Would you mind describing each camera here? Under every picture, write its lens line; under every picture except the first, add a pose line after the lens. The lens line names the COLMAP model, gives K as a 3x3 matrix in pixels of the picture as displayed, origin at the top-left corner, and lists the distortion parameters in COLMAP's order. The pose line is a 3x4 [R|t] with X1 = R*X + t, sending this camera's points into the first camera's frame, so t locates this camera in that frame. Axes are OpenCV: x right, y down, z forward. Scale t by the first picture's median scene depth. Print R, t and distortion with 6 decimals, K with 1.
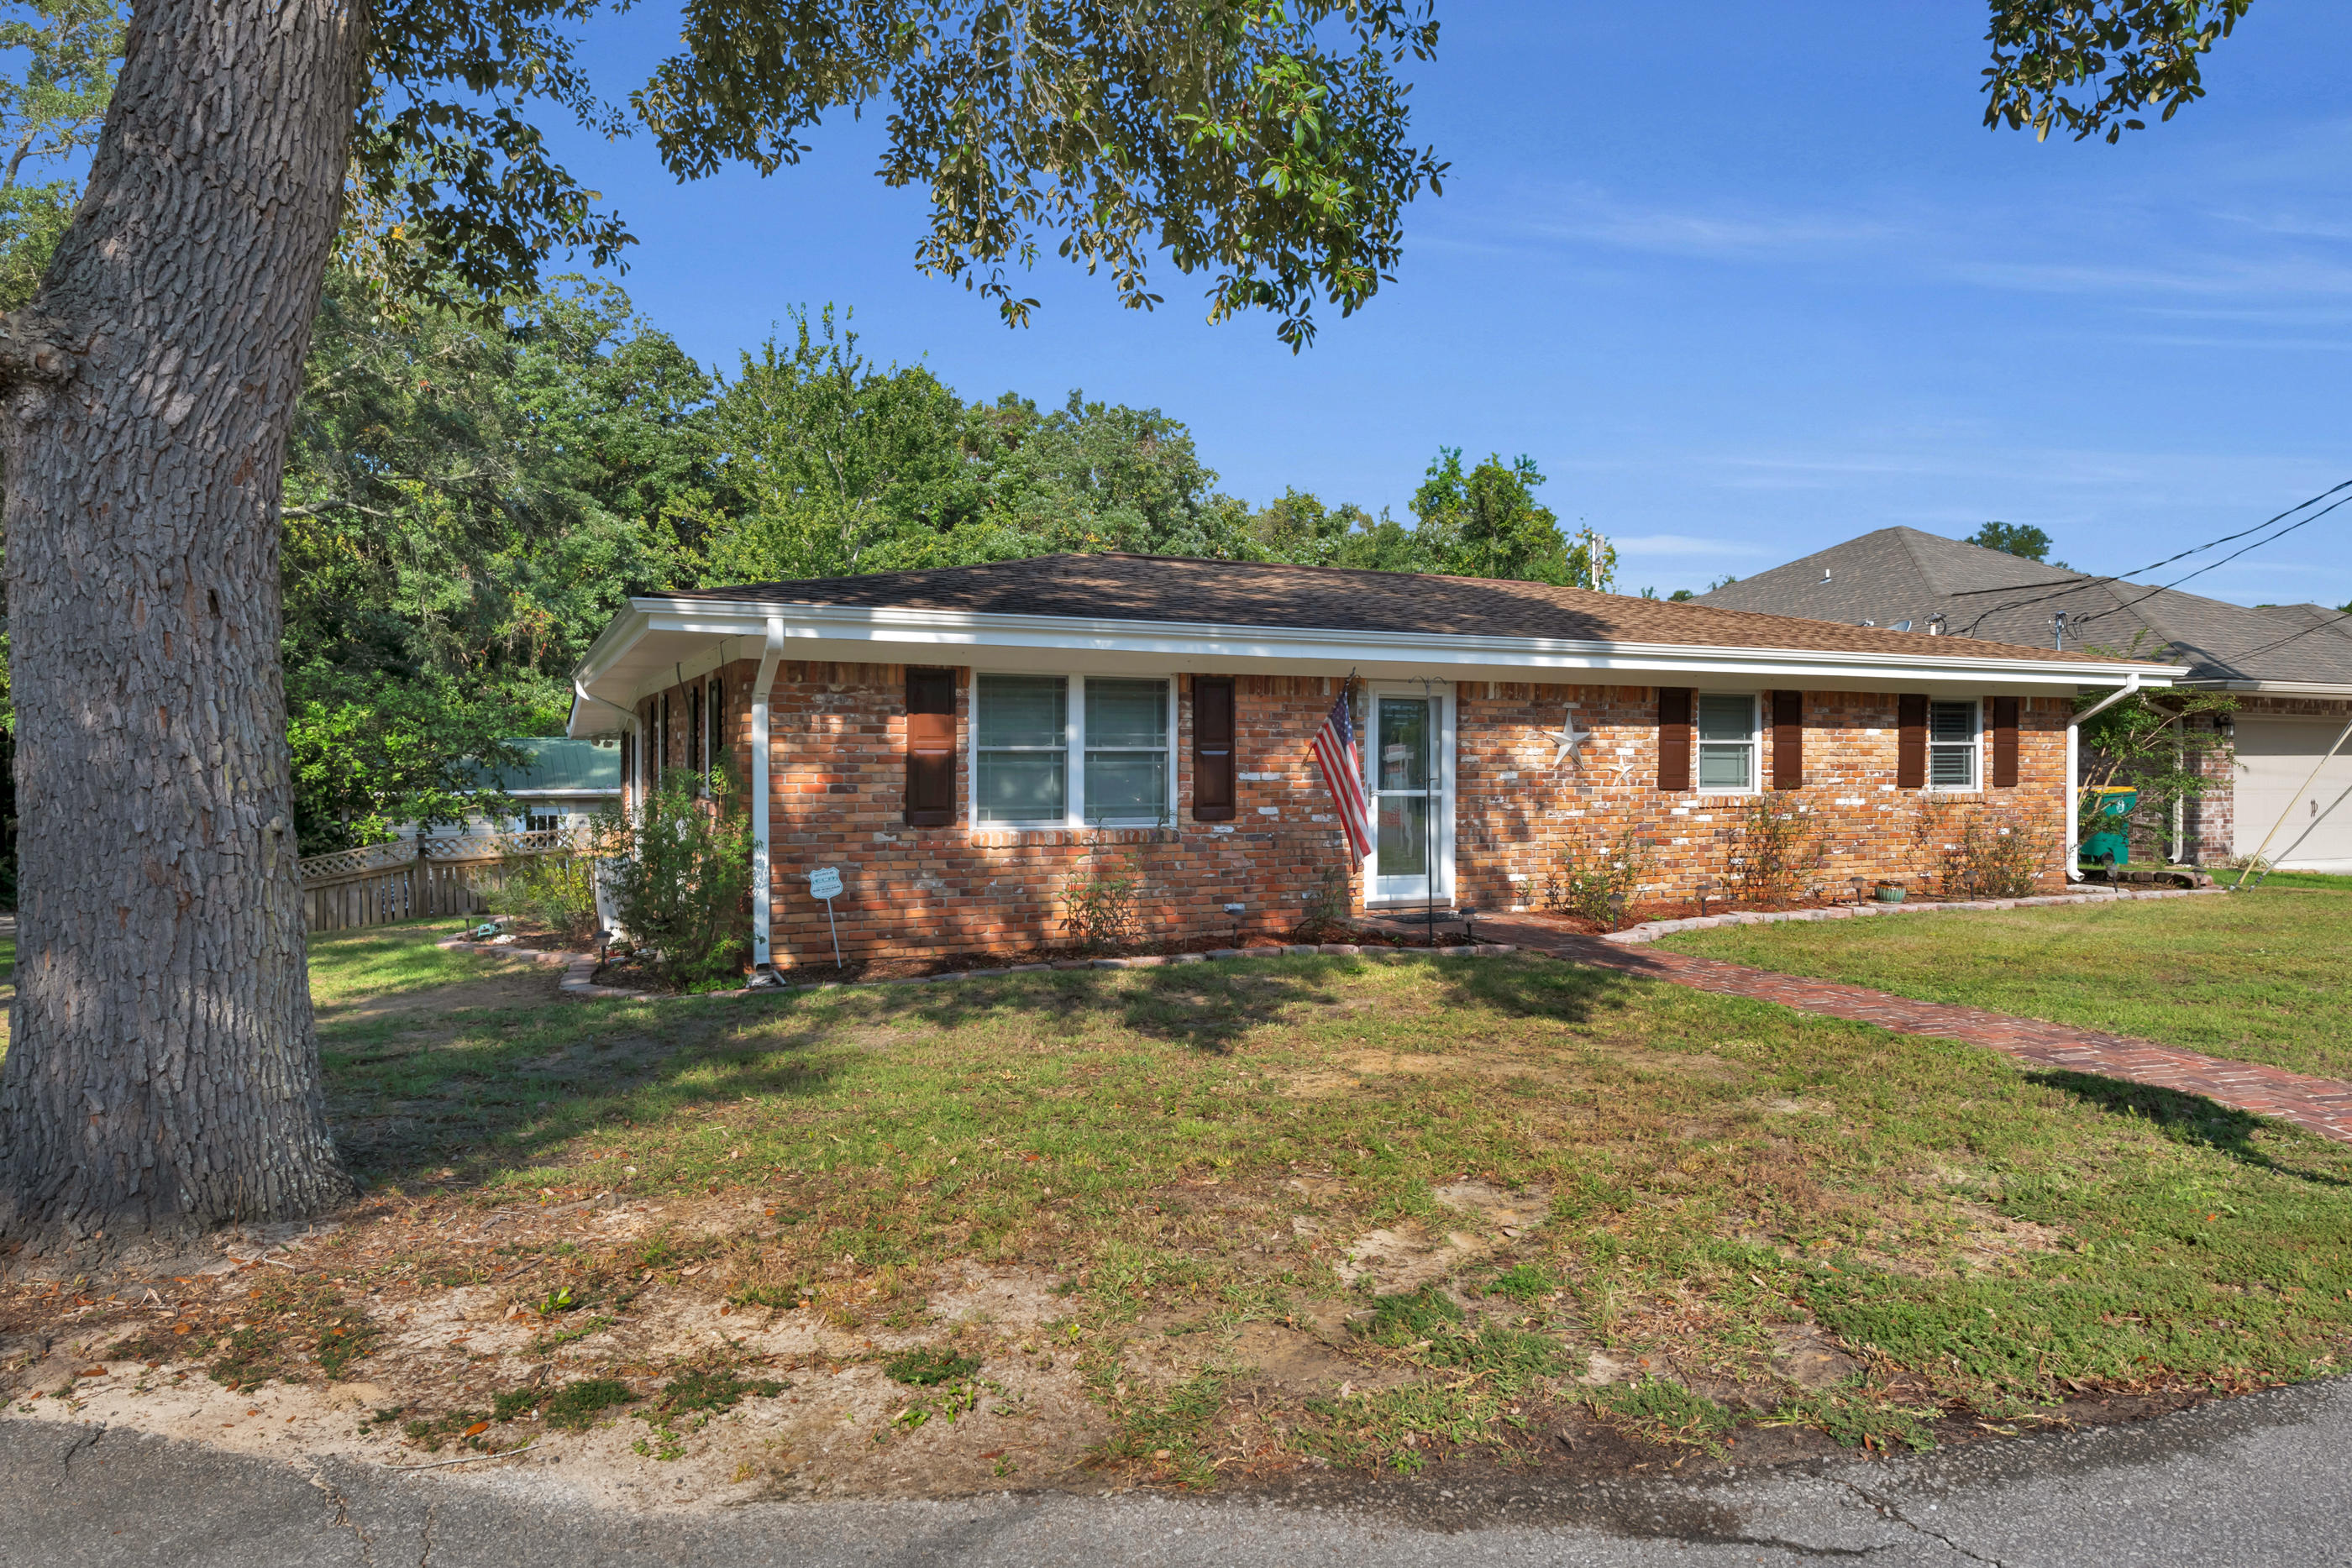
lens RADIAL K [[1595.8, 0, 1176.0], [0, 1595.8, 784.0], [0, 0, 1]] dist [0.023452, -0.000292]
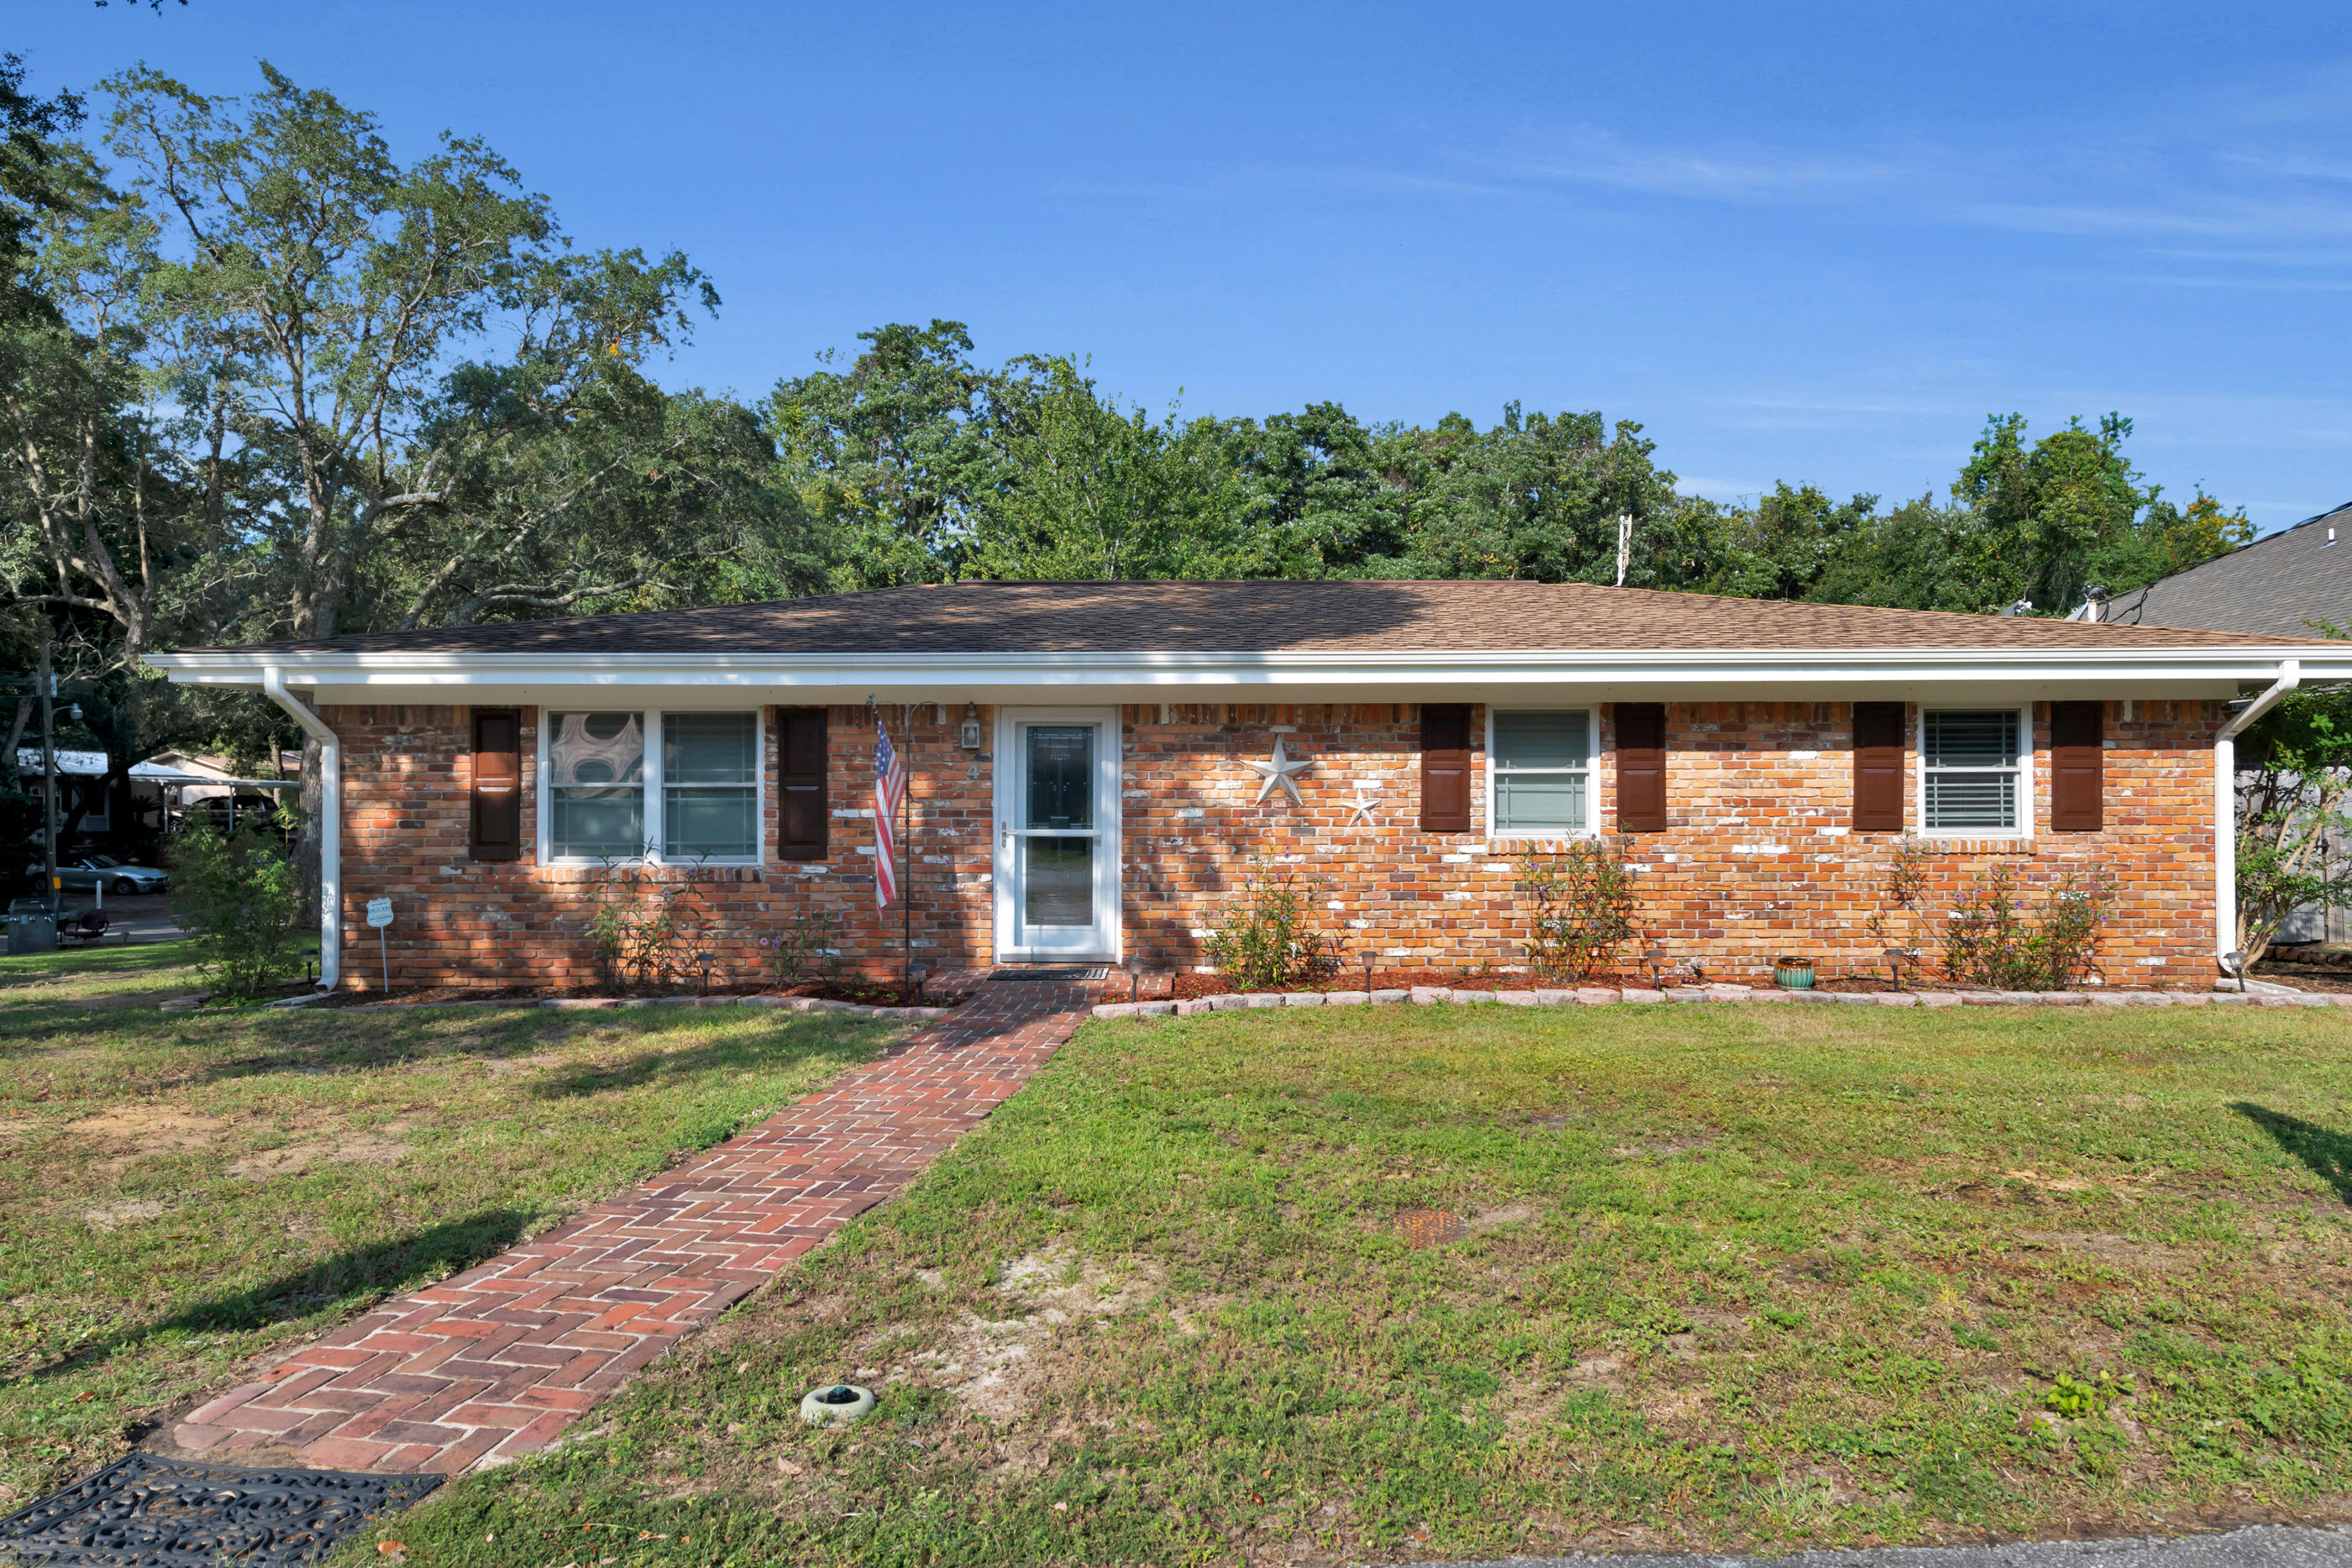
lens RADIAL K [[1595.8, 0, 1176.0], [0, 1595.8, 784.0], [0, 0, 1]] dist [0.023452, -0.000292]
pose [[0.880572, -0.006973, -0.473860, 0.605841], [-0.004218, 0.999737, -0.022550, -0.001592], [0.473893, 0.021855, 0.880311, 0.246589]]
